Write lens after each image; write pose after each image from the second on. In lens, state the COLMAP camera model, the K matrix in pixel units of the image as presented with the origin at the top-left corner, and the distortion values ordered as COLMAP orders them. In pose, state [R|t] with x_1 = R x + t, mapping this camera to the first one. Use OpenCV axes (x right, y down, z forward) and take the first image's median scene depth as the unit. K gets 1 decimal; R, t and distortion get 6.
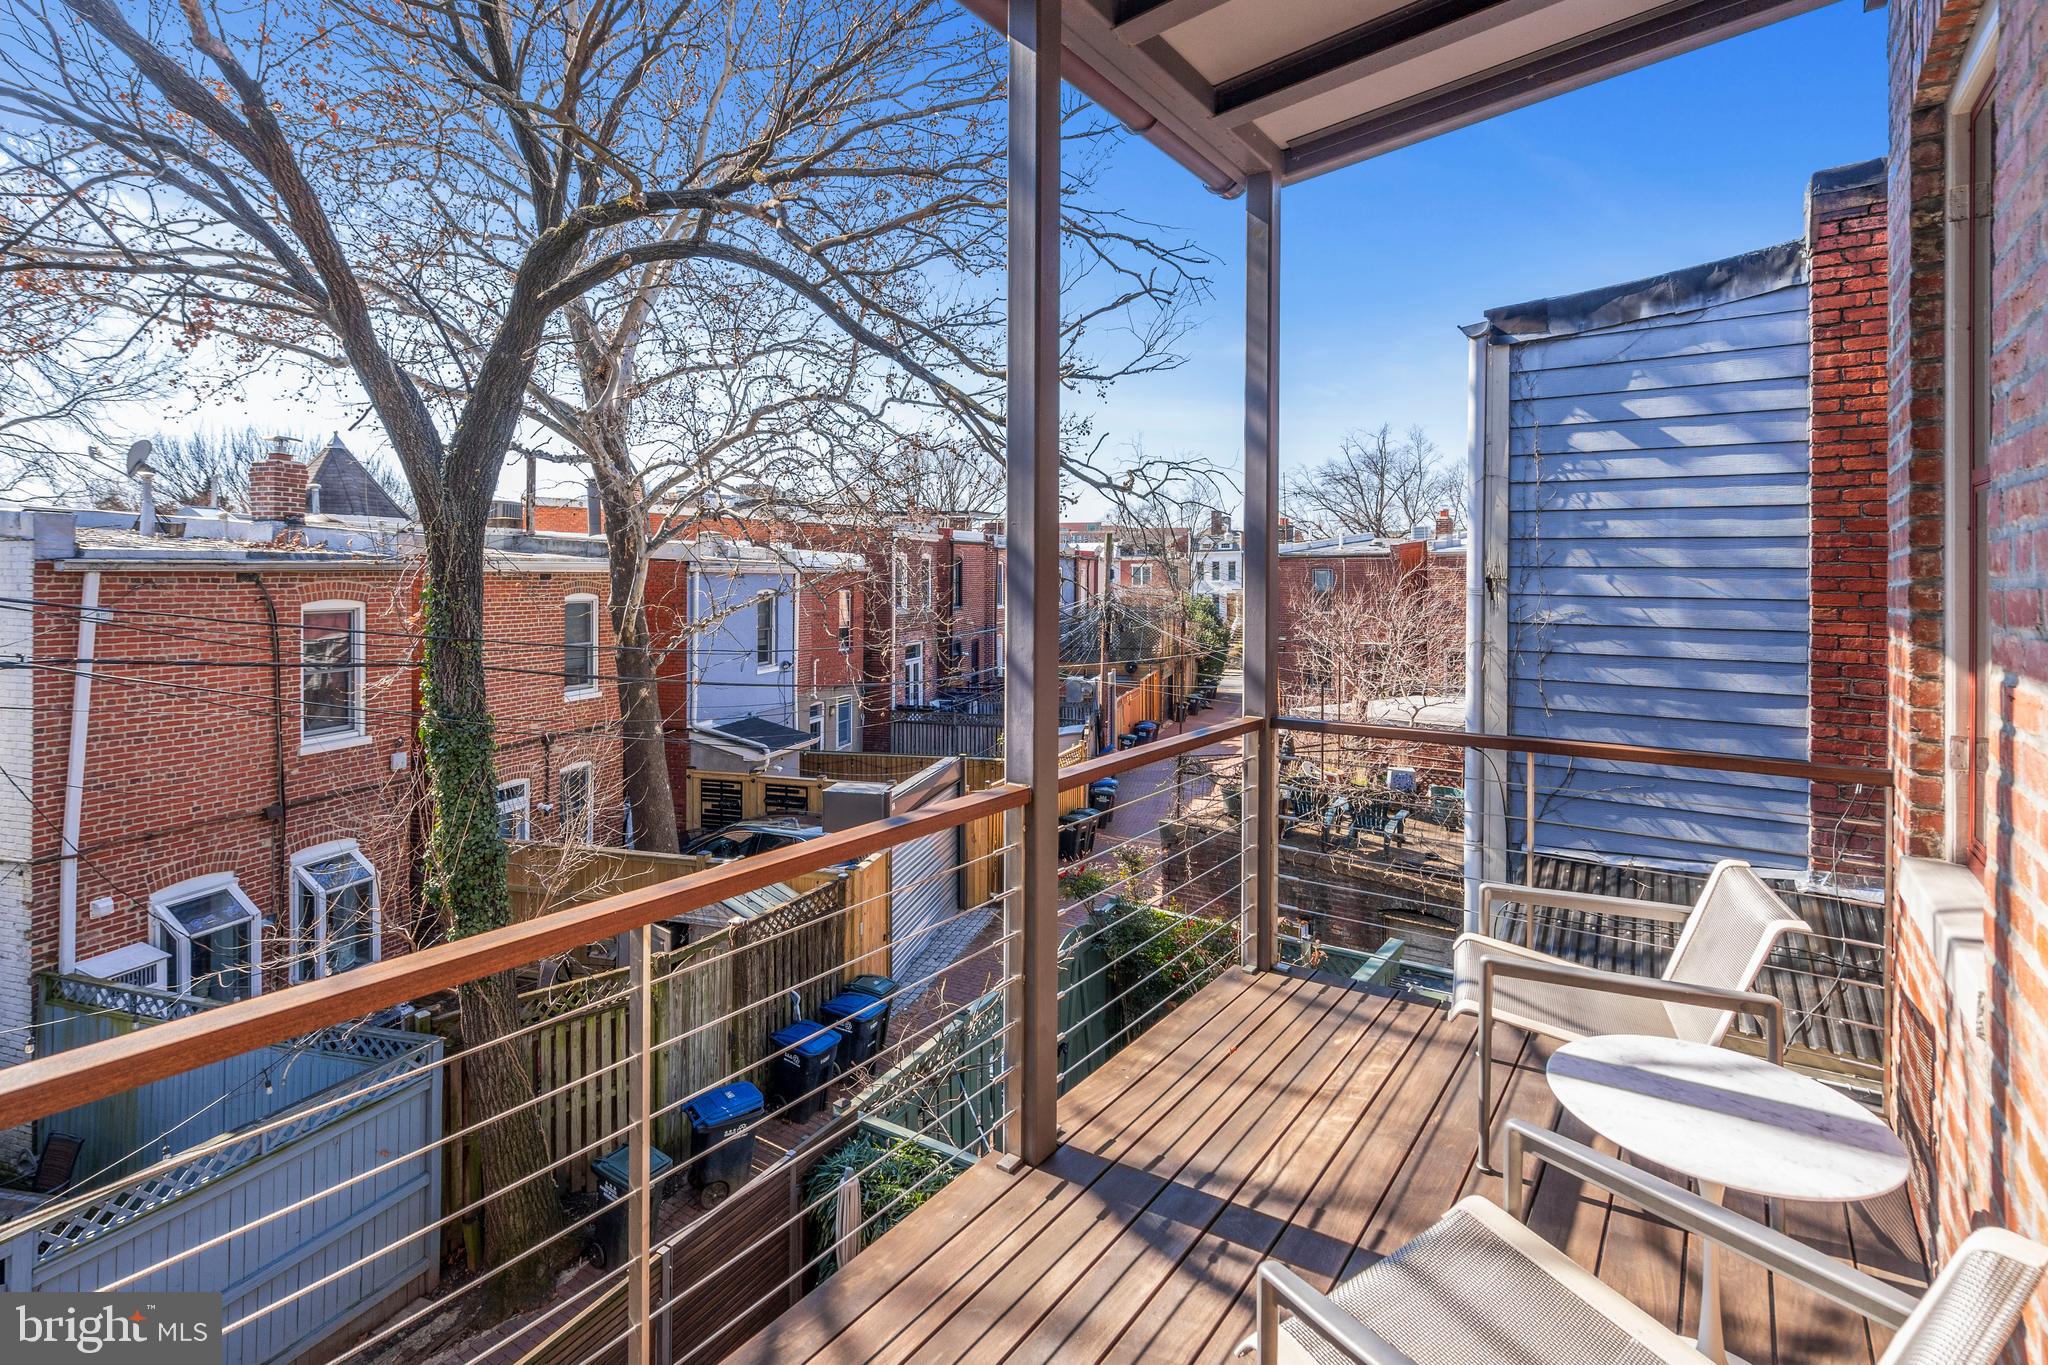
lens RADIAL K [[968.1, 0, 1026.0], [0, 968.1, 699.7], [0, 0, 1]] dist [-0.001017, 0.000452]
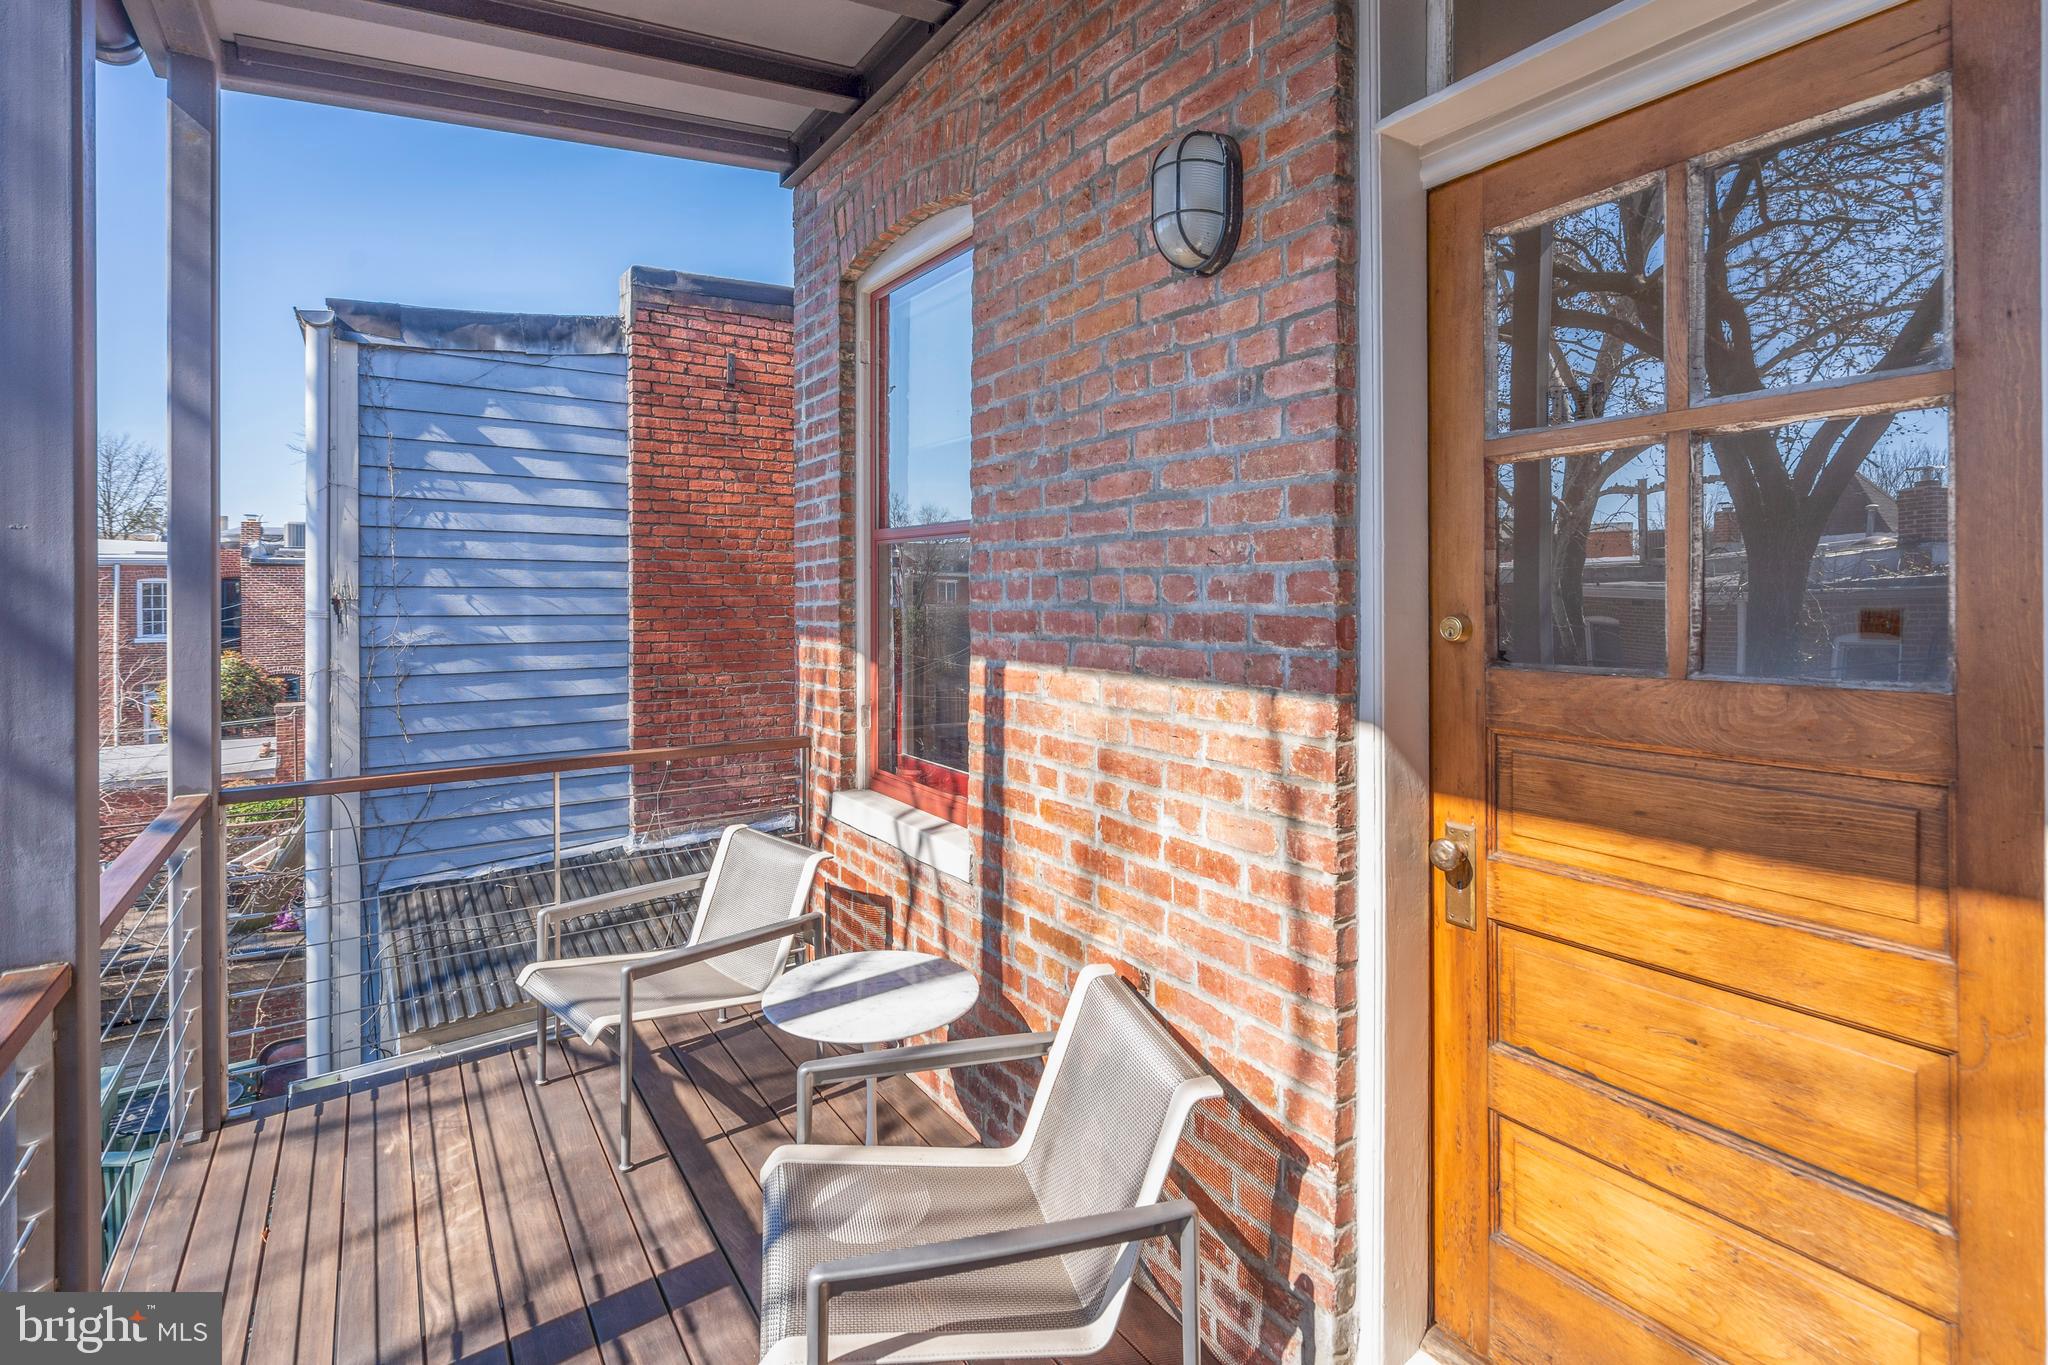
lens RADIAL K [[966.5, 0, 1028.1], [0, 966.5, 728.1], [0, 0, 1]] dist [-0.000970, 0.000321]
pose [[0.343410, -0.135173, 0.929407, -0.179216], [0.120826, 0.987724, 0.099010, -0.022767], [-0.931381, 0.078296, 0.355527, 0.116985]]
